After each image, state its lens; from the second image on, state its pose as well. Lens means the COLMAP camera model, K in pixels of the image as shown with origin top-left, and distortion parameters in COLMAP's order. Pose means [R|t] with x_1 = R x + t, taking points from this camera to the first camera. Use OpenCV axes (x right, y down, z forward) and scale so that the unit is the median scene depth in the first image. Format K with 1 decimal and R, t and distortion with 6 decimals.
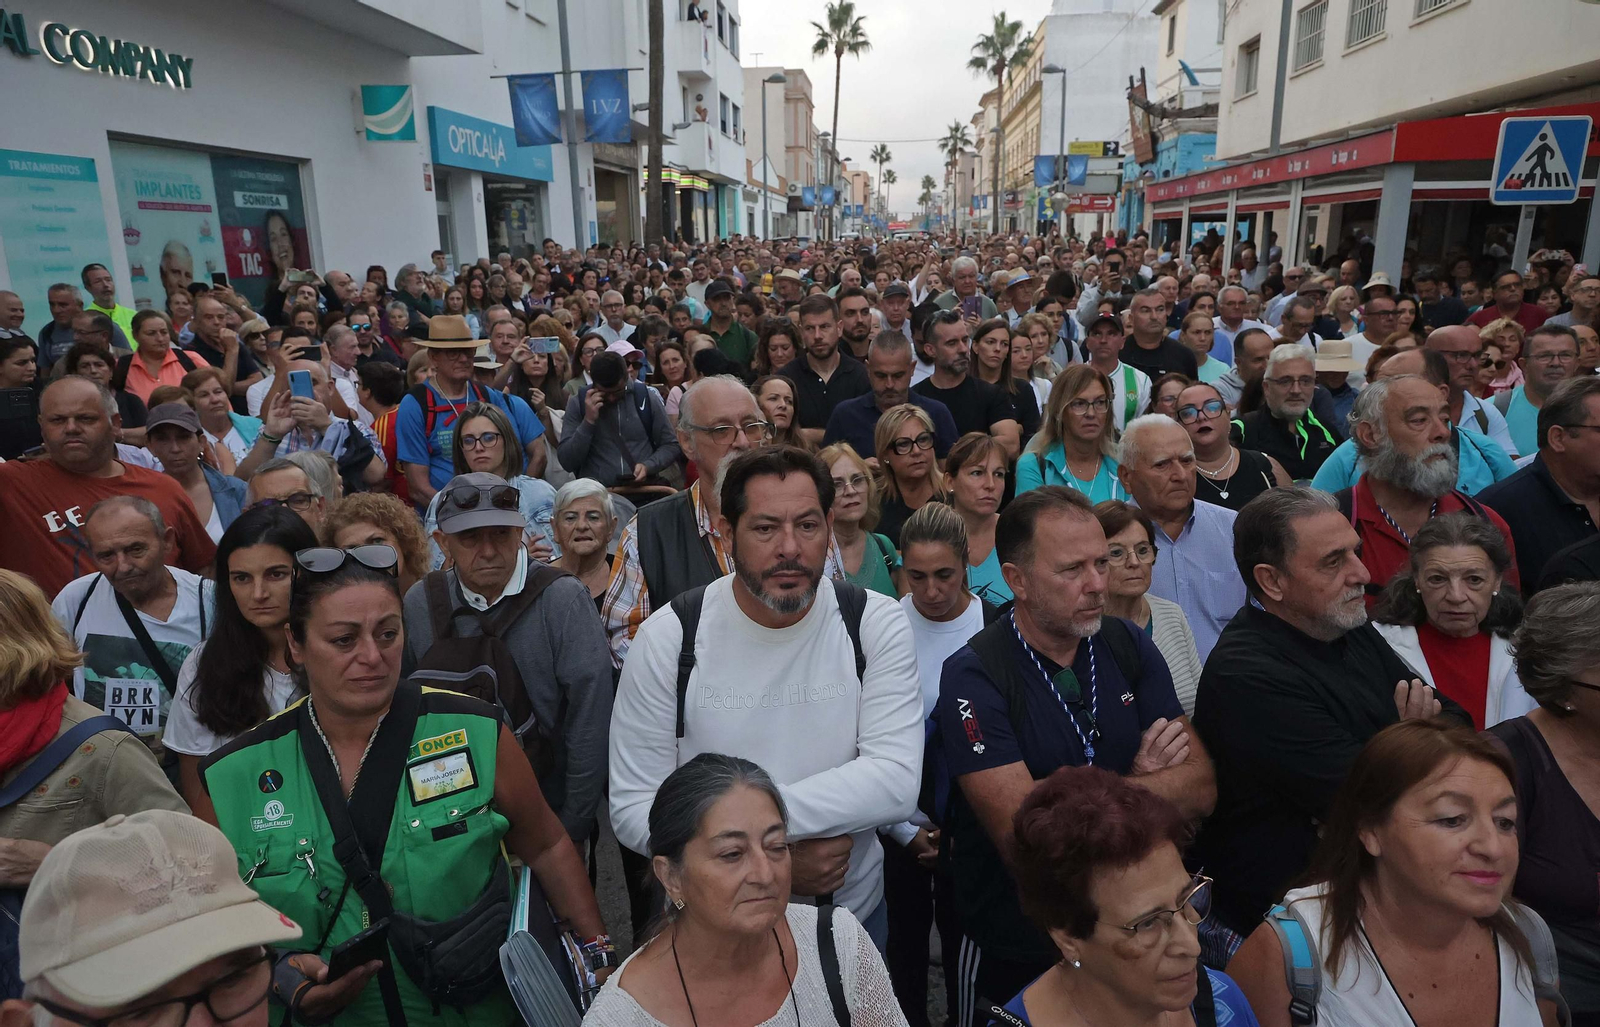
lens RADIAL K [[1033.9, 0, 810.3], [0, 1033.9, 521.0], [0, 0, 1]] dist [0.015640, -0.004464]
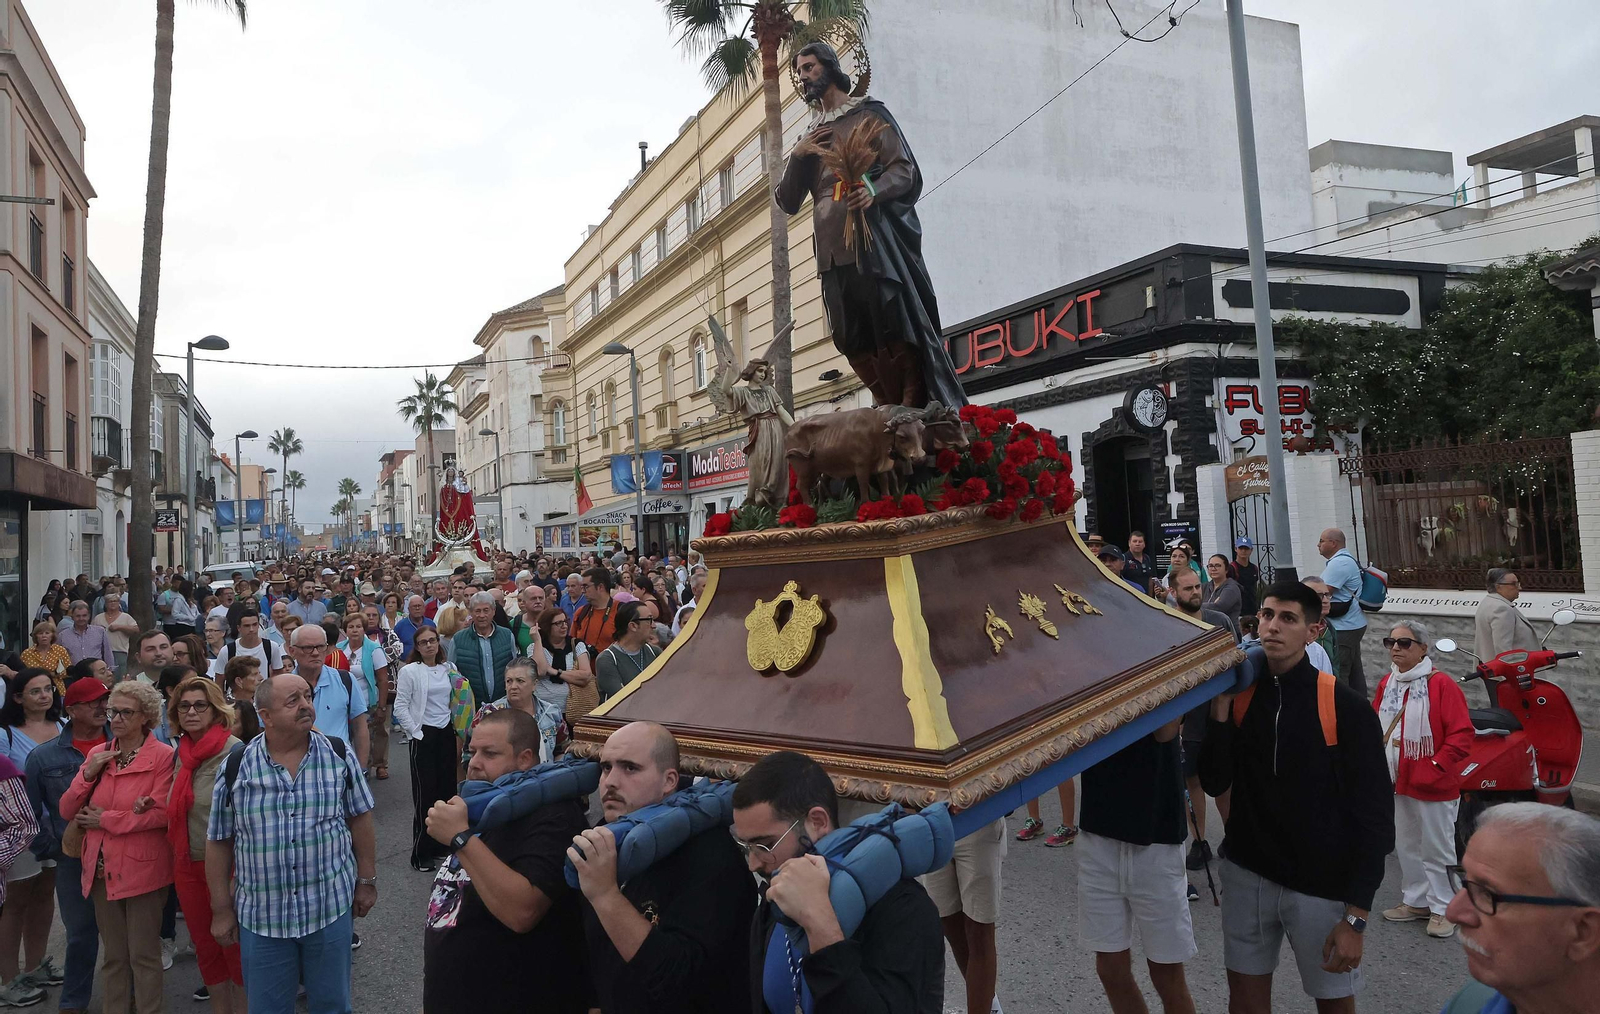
lens RADIAL K [[1128.9, 0, 807.5], [0, 1128.9, 468.0], [0, 0, 1]] dist [0.002755, -0.005129]
pose [[0.876046, -0.003880, 0.482213, 0.033069], [0.162746, 0.943678, -0.288072, -0.216356], [-0.453936, 0.330842, 0.827336, 0.750773]]
